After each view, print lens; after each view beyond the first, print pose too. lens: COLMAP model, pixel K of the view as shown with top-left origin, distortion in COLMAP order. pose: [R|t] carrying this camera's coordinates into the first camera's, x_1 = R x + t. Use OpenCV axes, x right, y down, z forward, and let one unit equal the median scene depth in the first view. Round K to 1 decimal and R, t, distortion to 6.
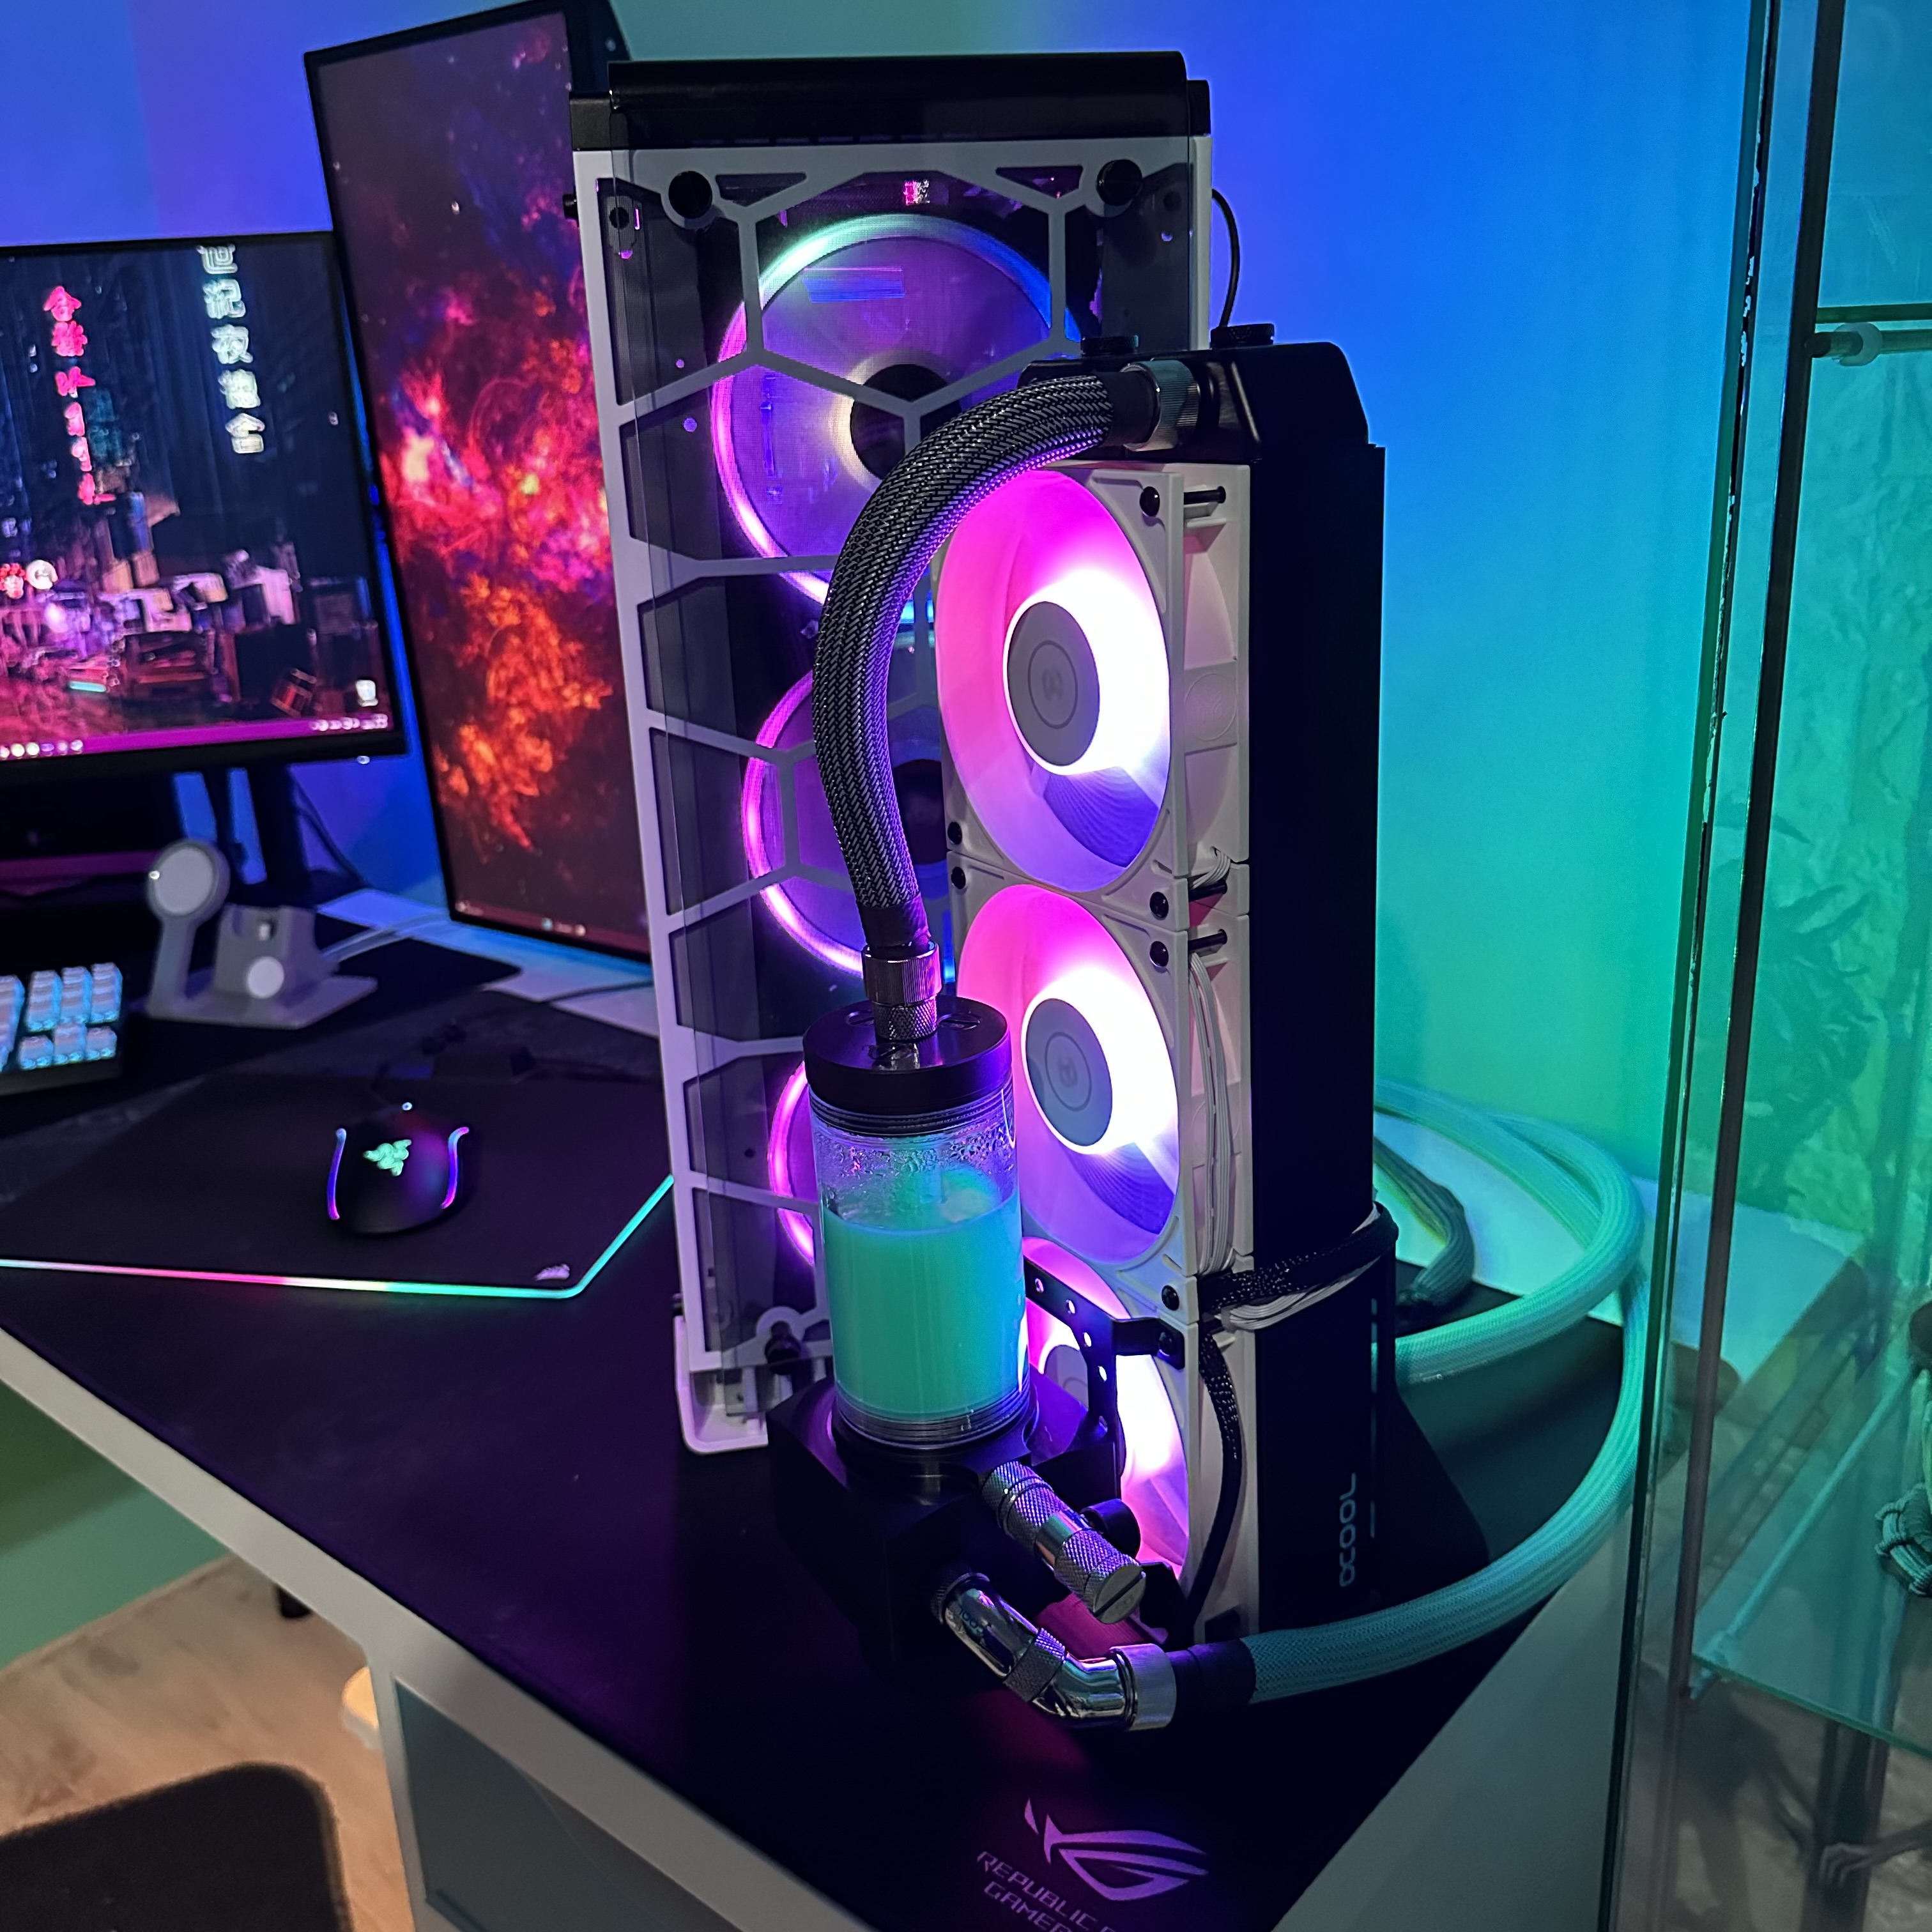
lens RADIAL K [[1829.7, 0, 966.0], [0, 1829.7, 966.0], [0, 0, 1]] dist [0.101402, -0.164620]
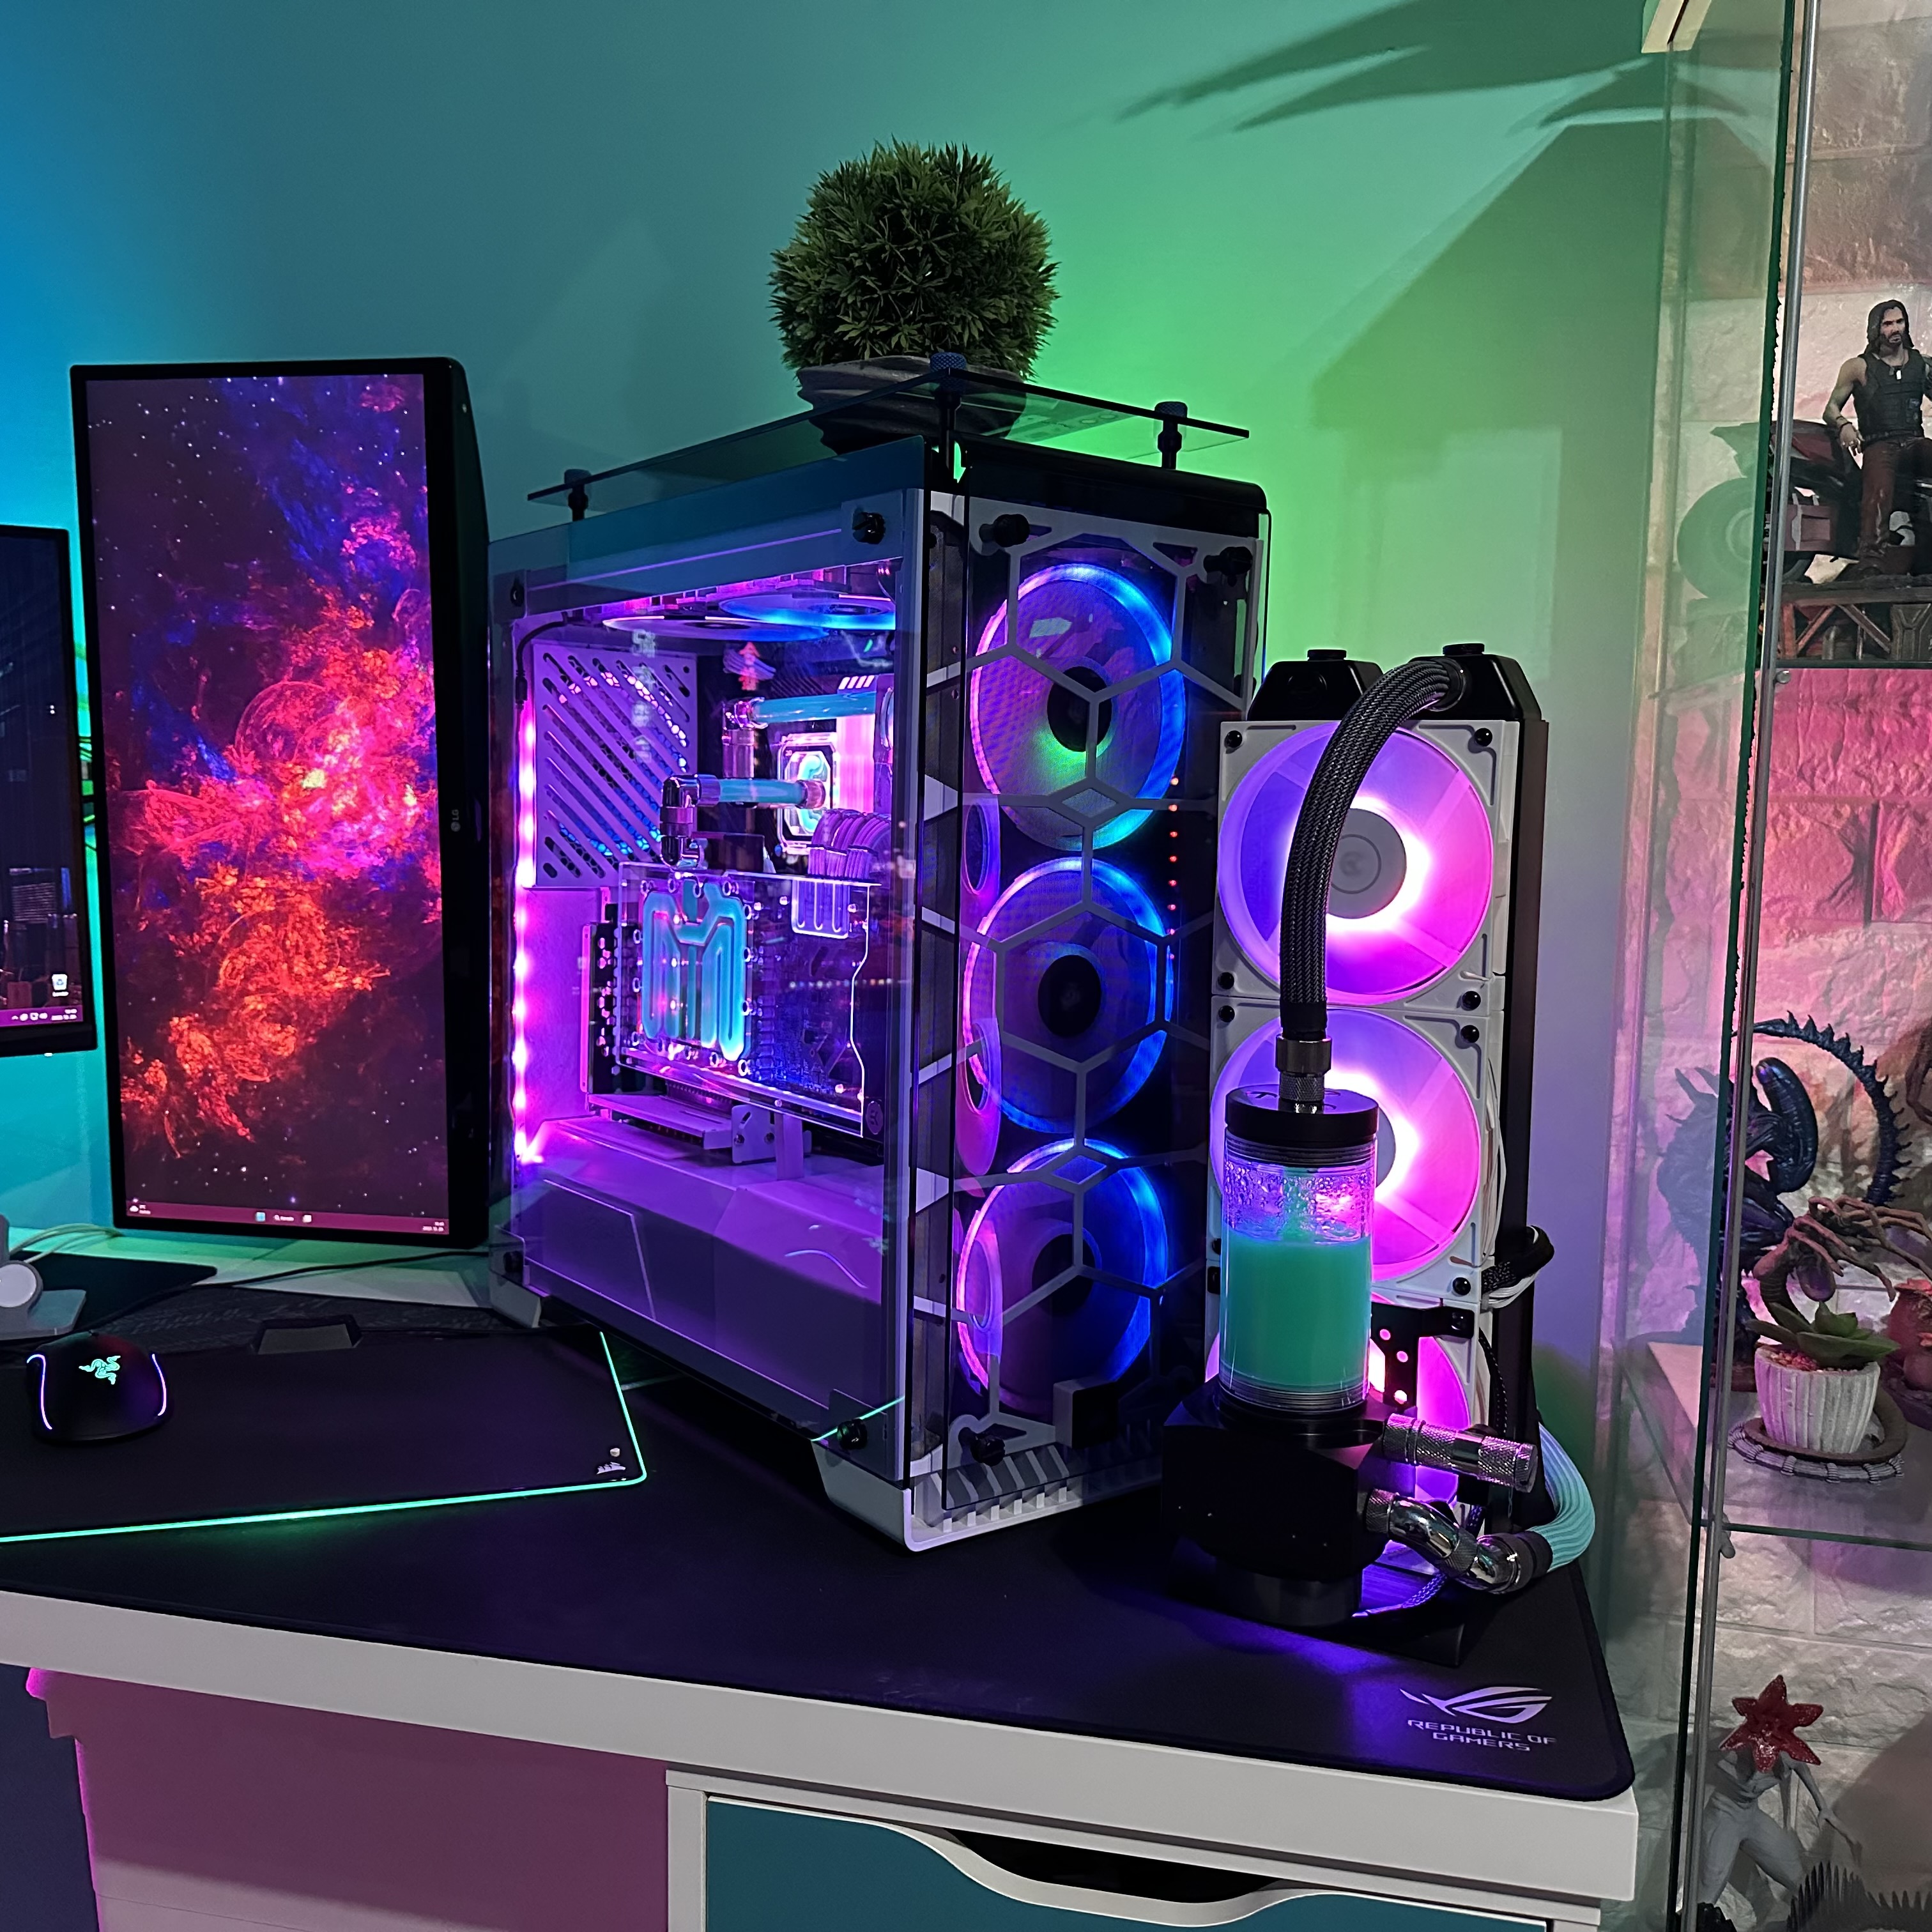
lens RADIAL K [[1829.7, 0, 966.0], [0, 1829.7, 966.0], [0, 0, 1]] dist [0.101402, -0.164620]
pose [[0.871897, 0.008496, 0.489616, -0.420413], [0.099908, 0.975732, -0.194846, 0.083408], [-0.479389, 0.218802, 0.849889, -0.045592]]
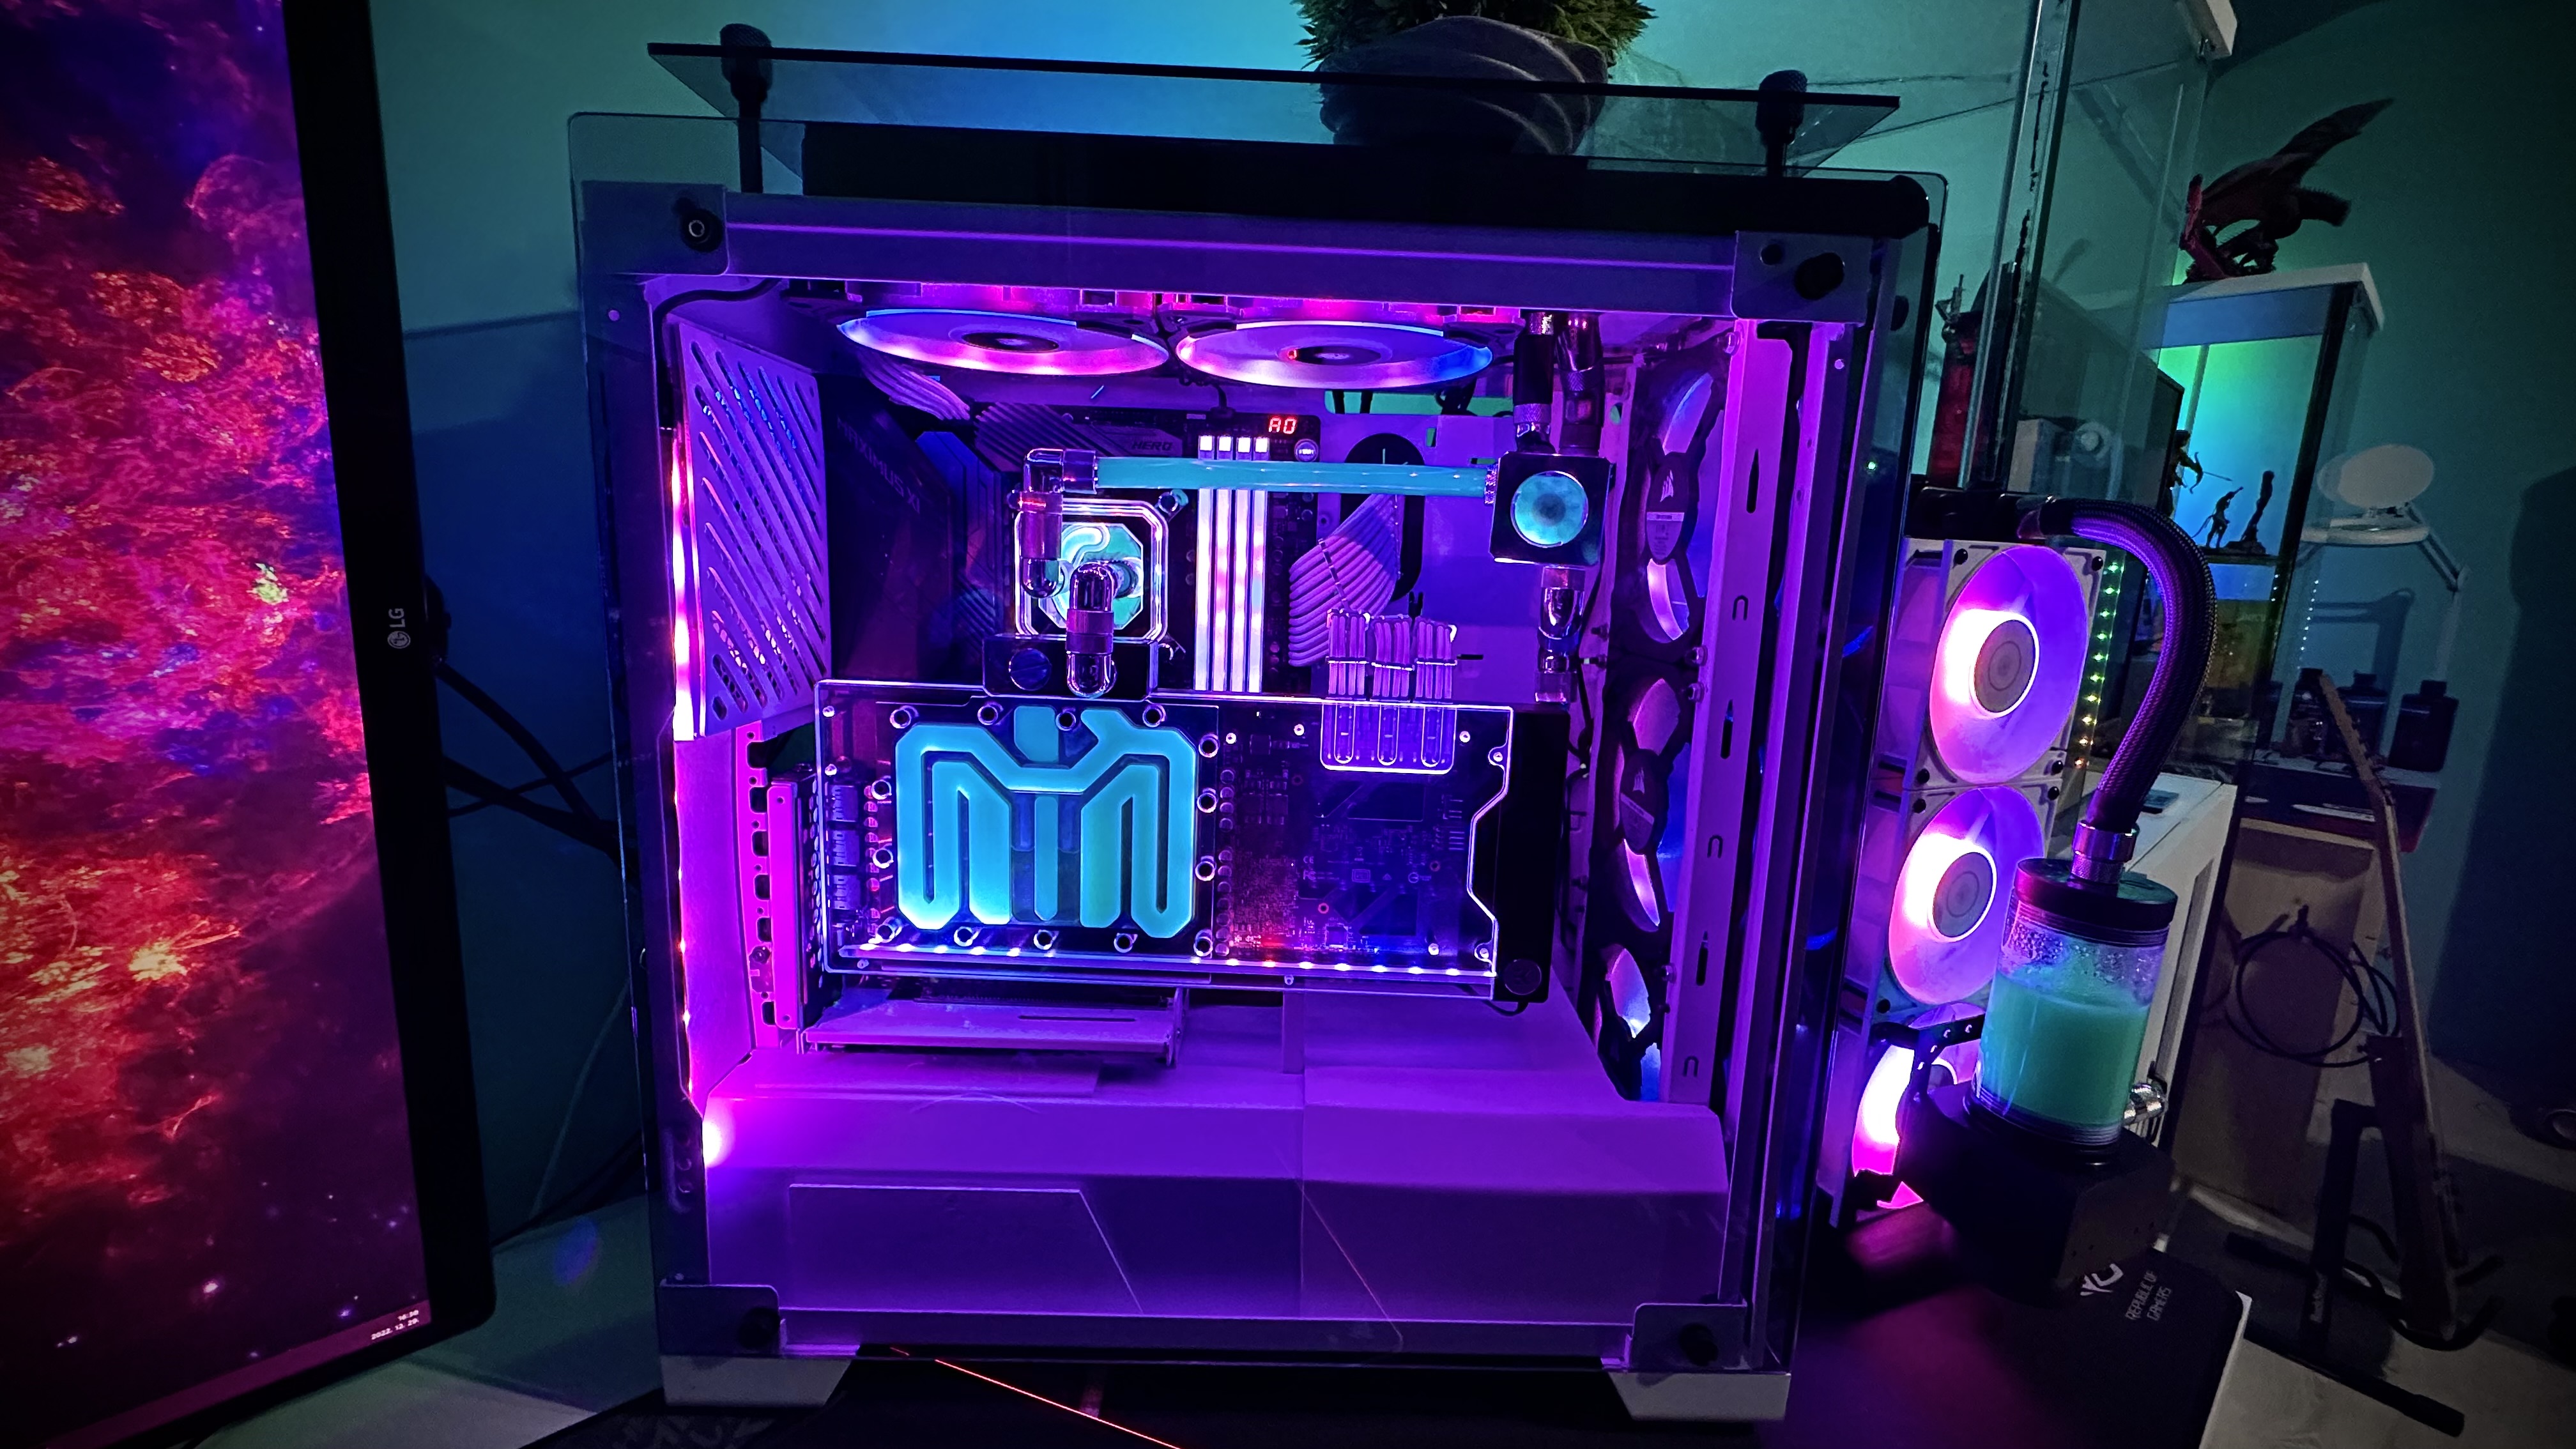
lens RADIAL K [[1028.7, 0, 1290.9], [0, 1028.7, 709.7], [0, 0, 1]] dist [-0.000719, -0.000145]
pose [[0.120189, -0.126441, 0.984666, -0.443012], [0.259044, 0.961489, 0.091845, -0.158978], [-0.958358, 0.244033, 0.148314, 0.646821]]
